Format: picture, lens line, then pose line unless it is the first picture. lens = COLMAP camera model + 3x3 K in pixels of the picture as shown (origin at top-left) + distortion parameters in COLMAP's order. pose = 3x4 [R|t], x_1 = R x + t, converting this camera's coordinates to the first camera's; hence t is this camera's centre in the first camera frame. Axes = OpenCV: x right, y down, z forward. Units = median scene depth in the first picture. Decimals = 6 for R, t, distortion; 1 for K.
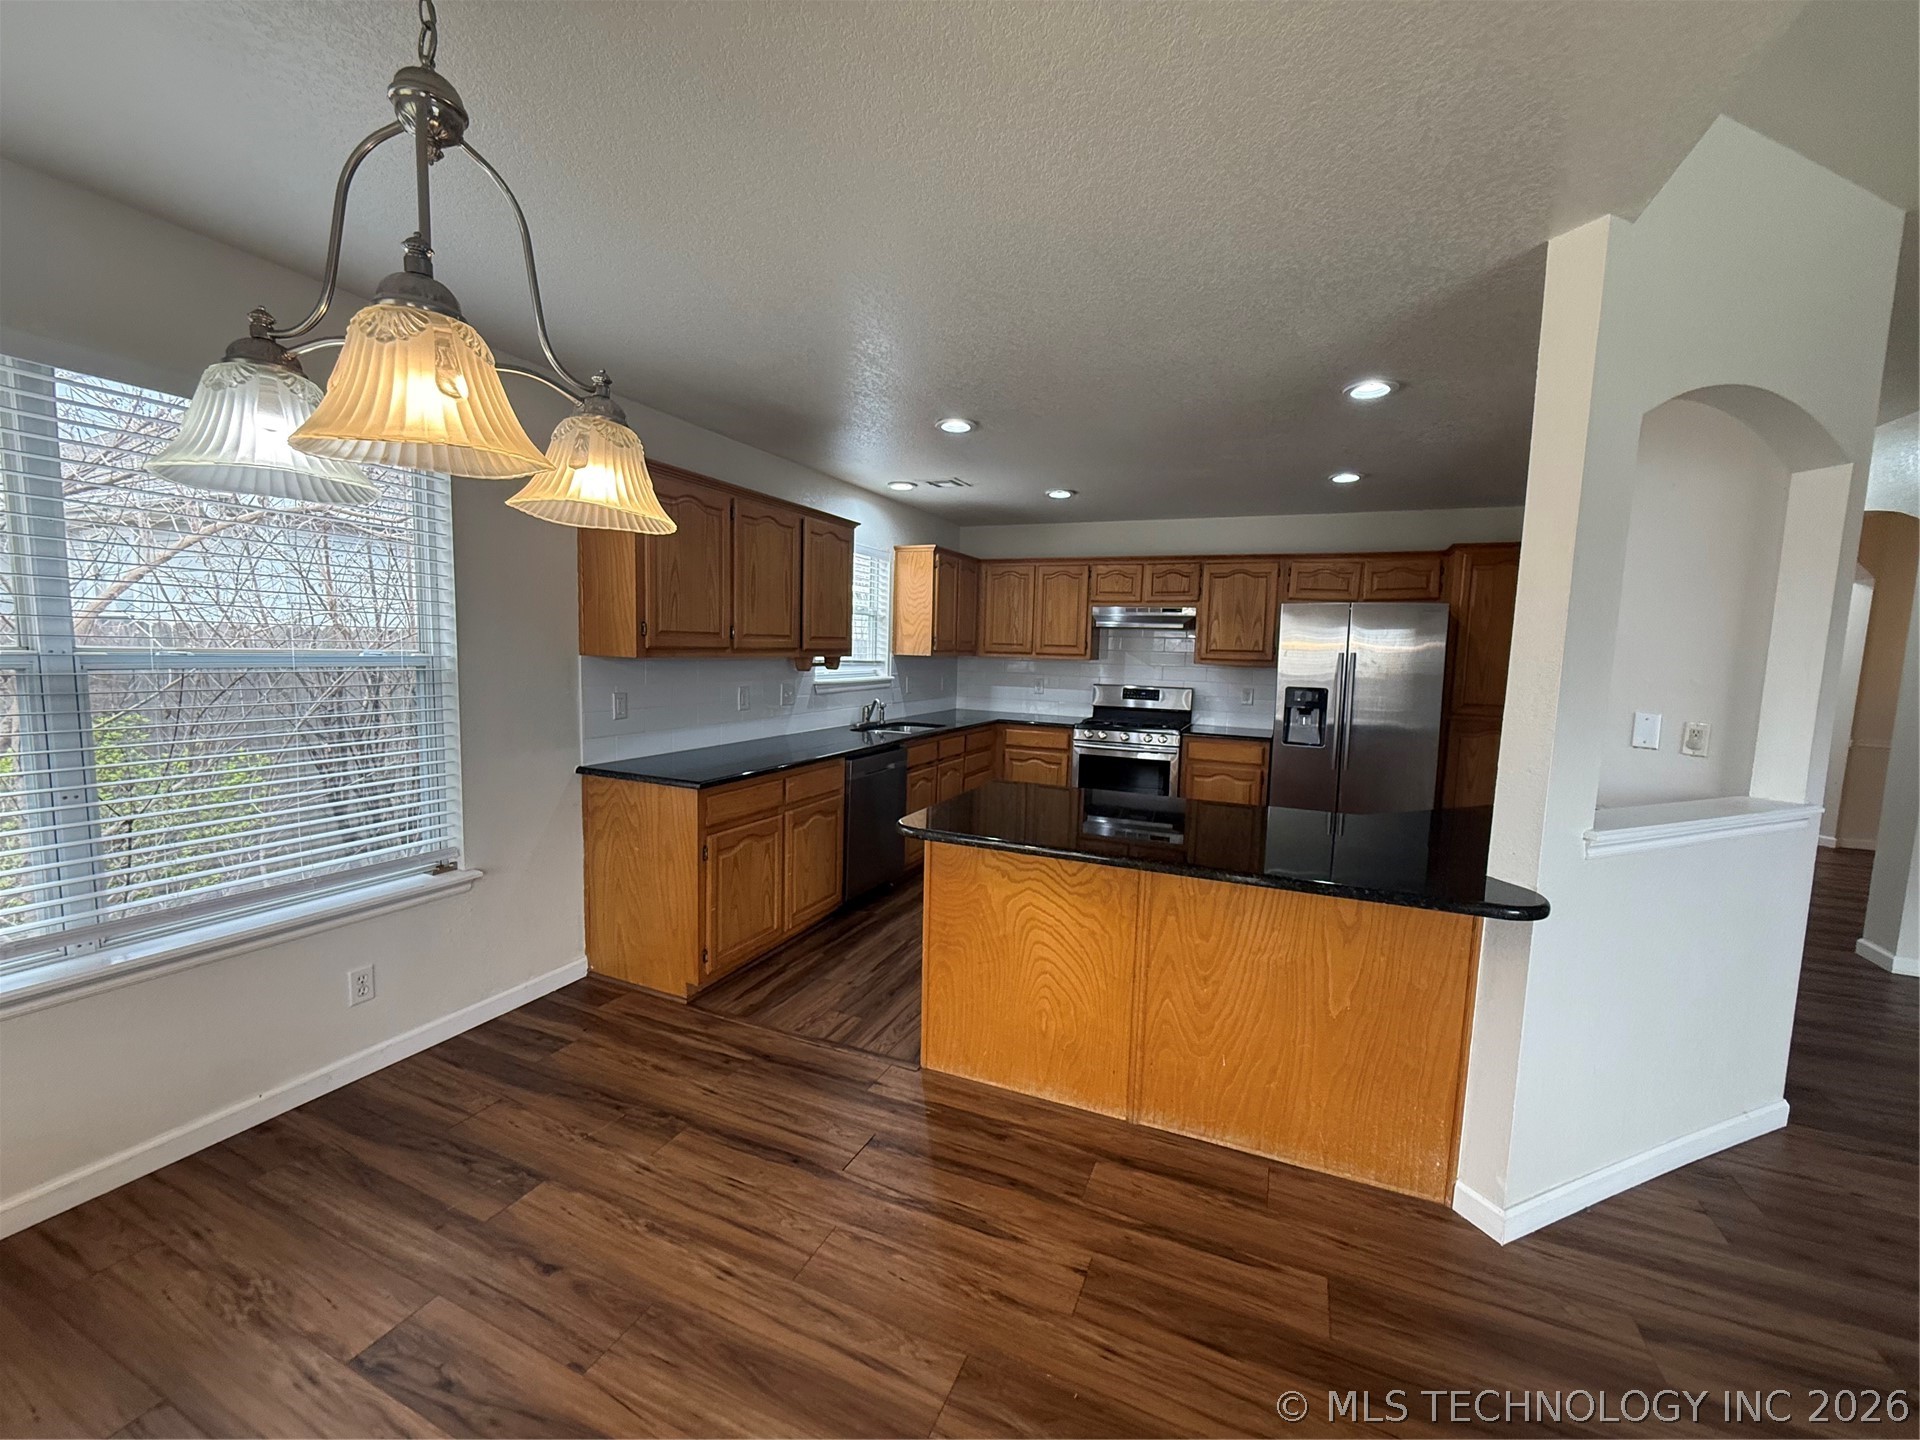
lens RADIAL K [[766.8, 0, 963.2], [0, 766.8, 718.0], [0, 0, 1]] dist [0.001843, 0.000118]
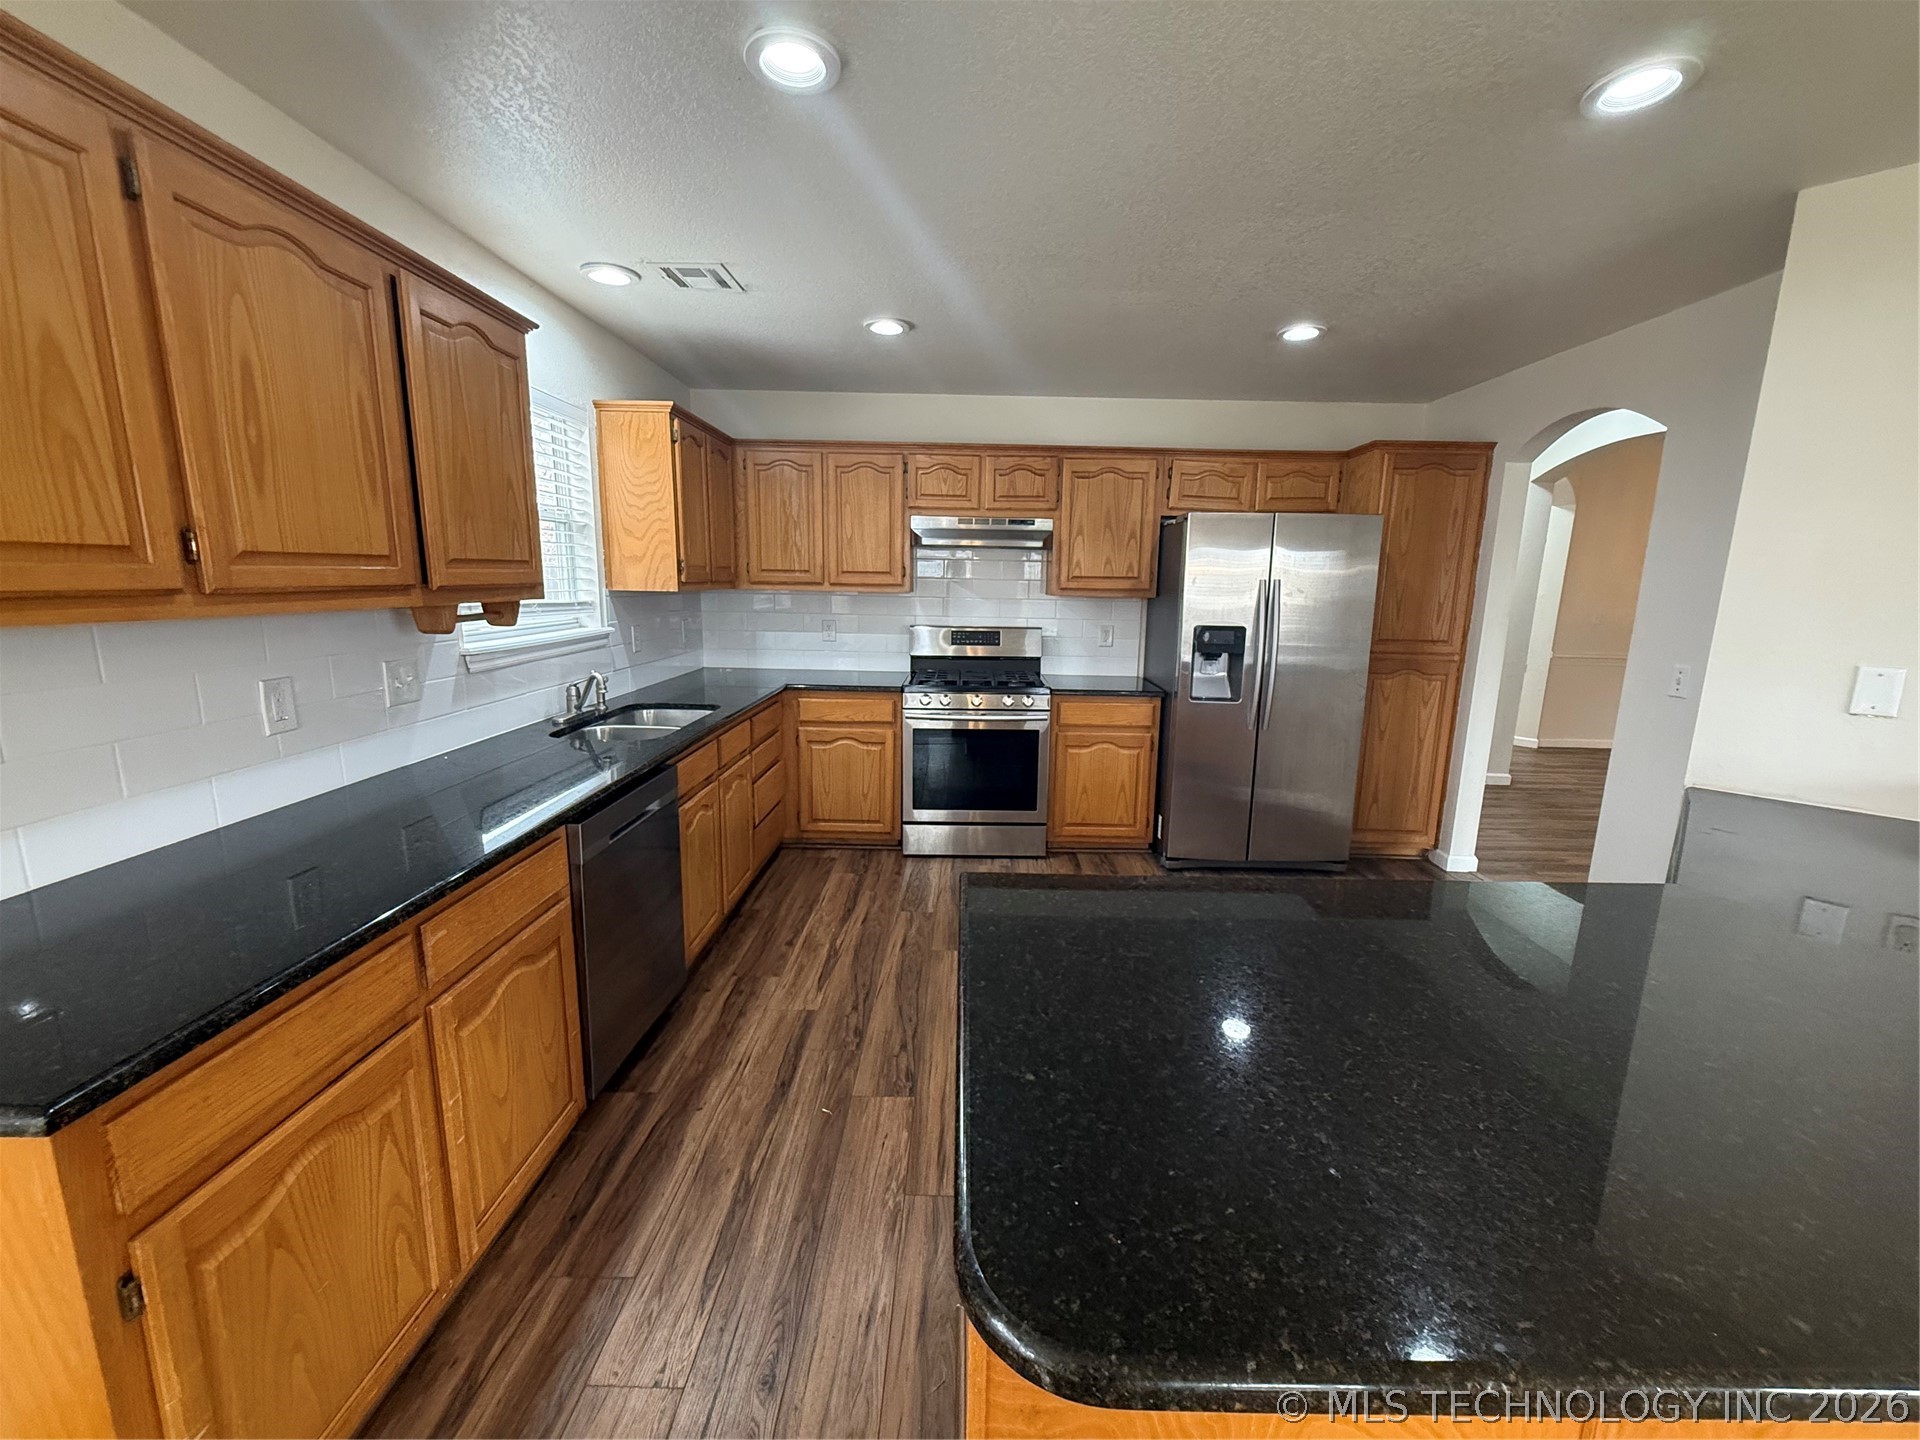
lens RADIAL K [[765.3, 0, 966.5], [0, 765.3, 718.3], [0, 0, 1]] dist [0.000270, -0.000151]
pose [[0.917730, -0.082538, 0.388535, -0.084621], [0.044223, 0.993322, 0.106559, -0.039565], [-0.394735, -0.080610, 0.915252, 0.384059]]
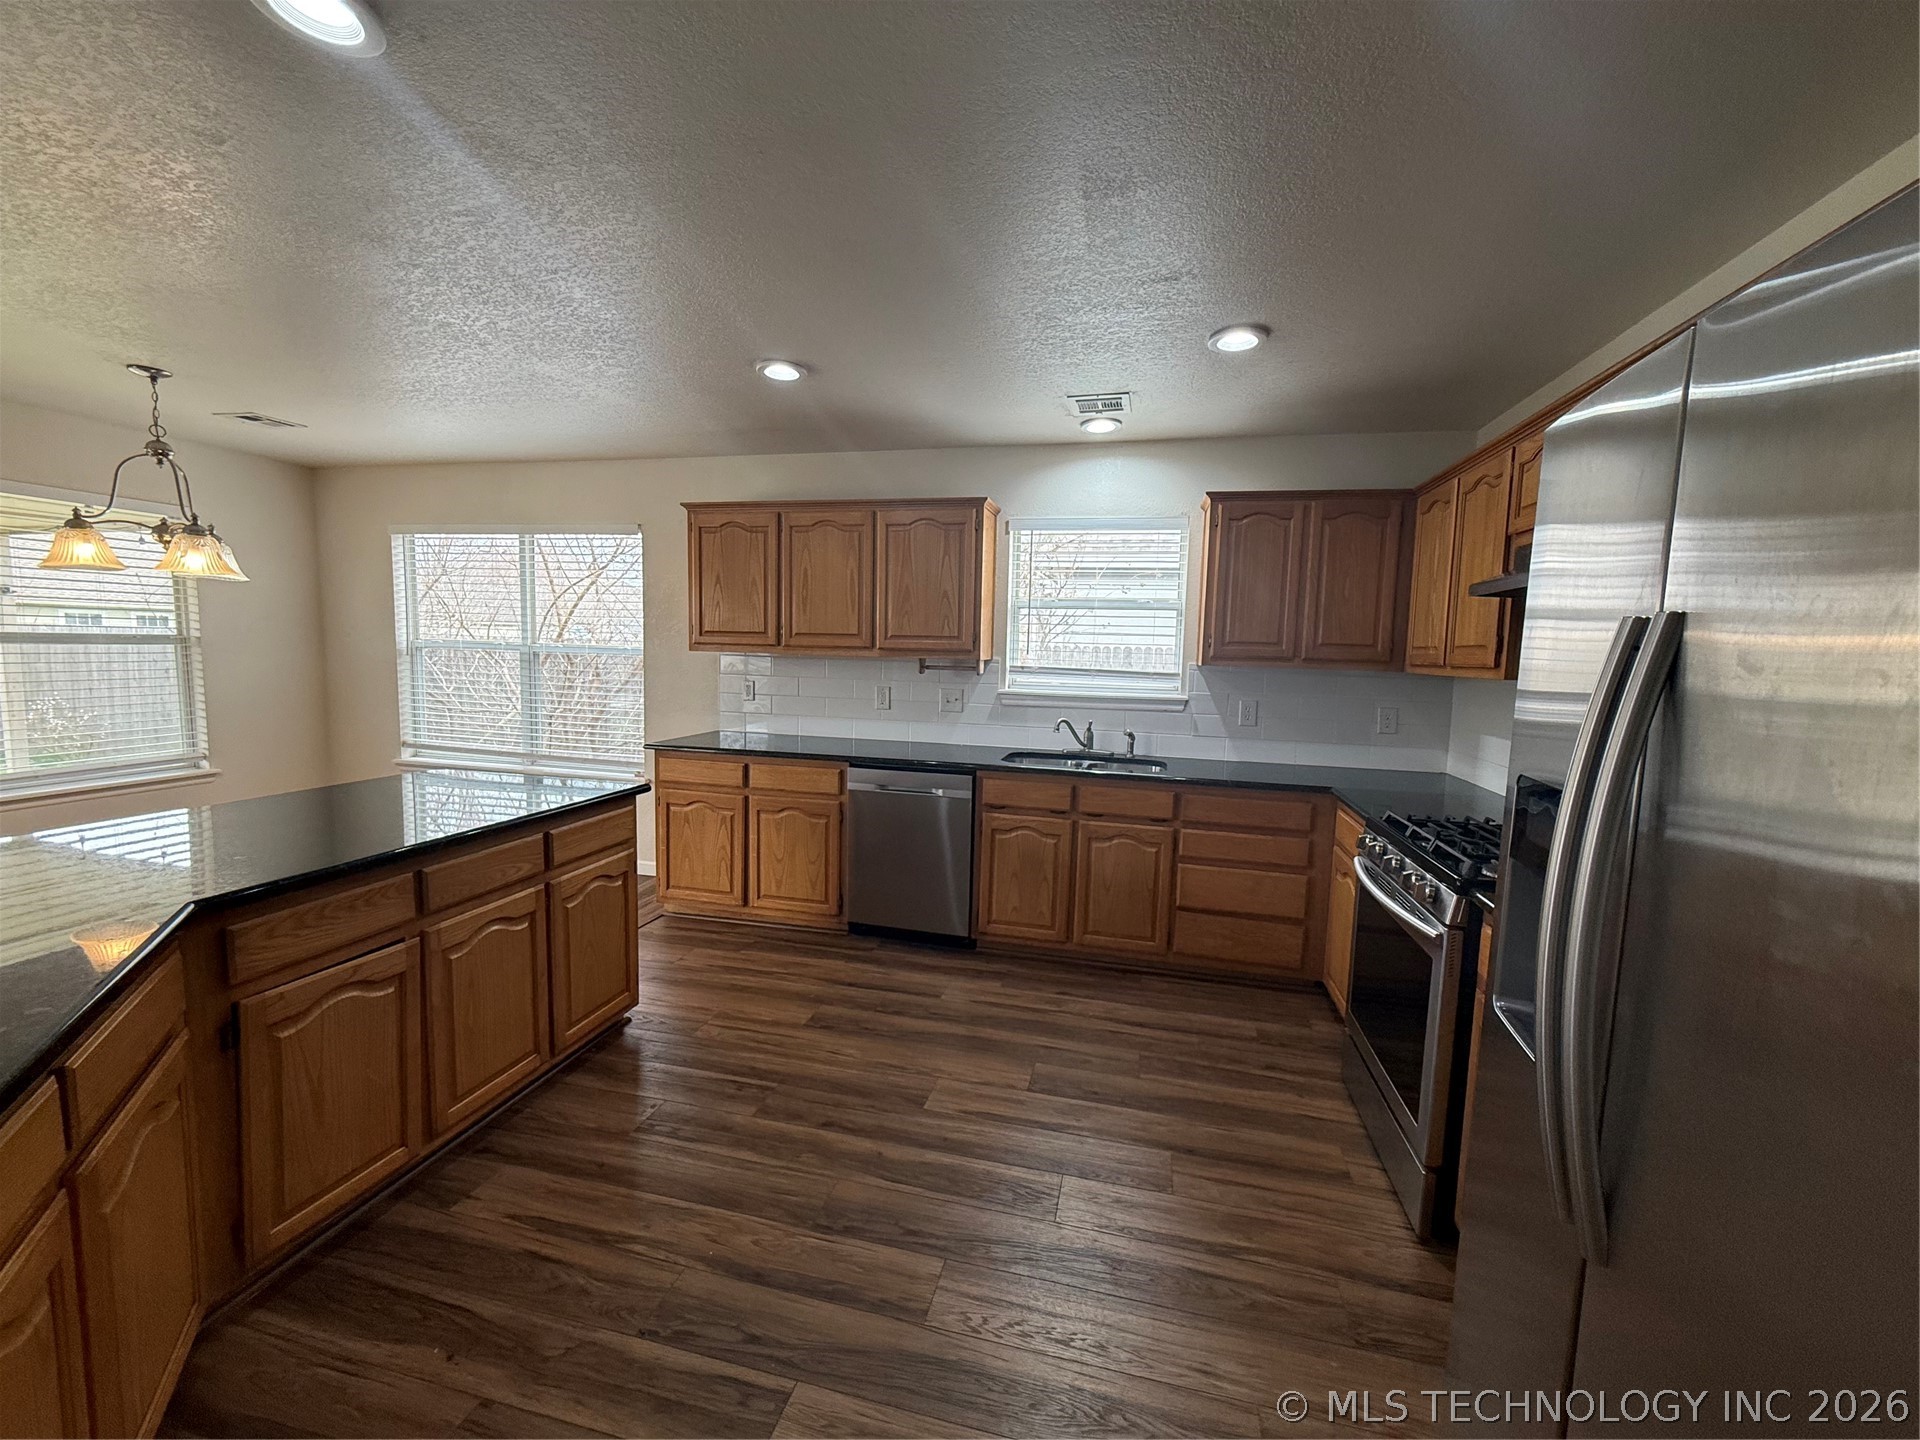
lens RADIAL K [[765.3, 0, 966.5], [0, 765.3, 718.3], [0, 0, 1]] dist [0.000270, -0.000151]
pose [[0.177299, 0.064530, -0.982039, 0.622146], [-0.114346, 0.992441, 0.044569, -0.048037], [0.977492, 0.104390, 0.183338, 0.776089]]
